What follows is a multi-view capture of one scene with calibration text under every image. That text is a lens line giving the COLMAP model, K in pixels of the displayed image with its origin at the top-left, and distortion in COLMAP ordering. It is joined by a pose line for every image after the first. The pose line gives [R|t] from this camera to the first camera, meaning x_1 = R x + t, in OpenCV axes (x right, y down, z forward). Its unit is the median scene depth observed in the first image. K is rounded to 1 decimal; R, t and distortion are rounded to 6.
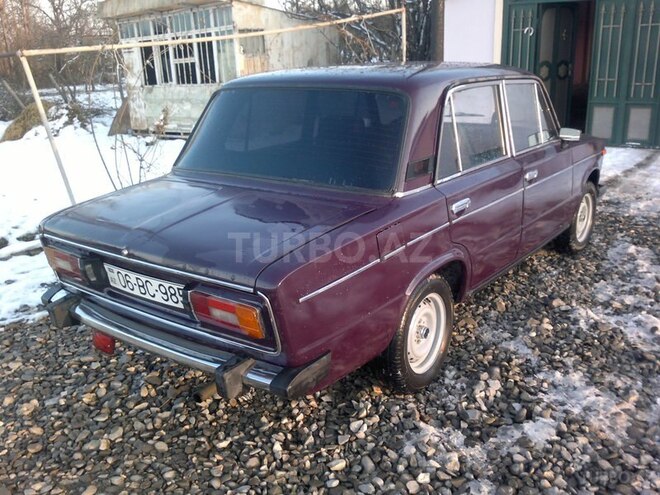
lens RADIAL K [[634.6, 0, 339.4], [0, 634.6, 246.5], [0, 0, 1]] dist [-0.006544, -0.010094]
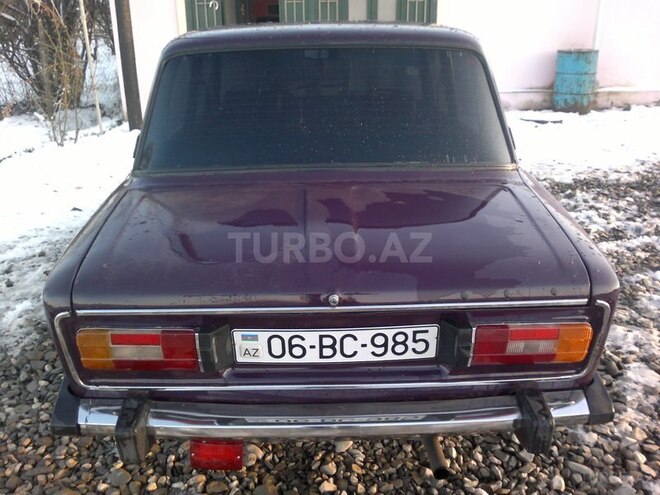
lens RADIAL K [[634.6, 0, 339.4], [0, 634.6, 246.5], [0, 0, 1]] dist [-0.006544, -0.010094]
pose [[0.801848, -0.188912, 0.566879, -0.670155], [0.175334, 0.981333, 0.079018, -0.089903], [-0.571224, 0.036033, 0.820003, 0.466498]]
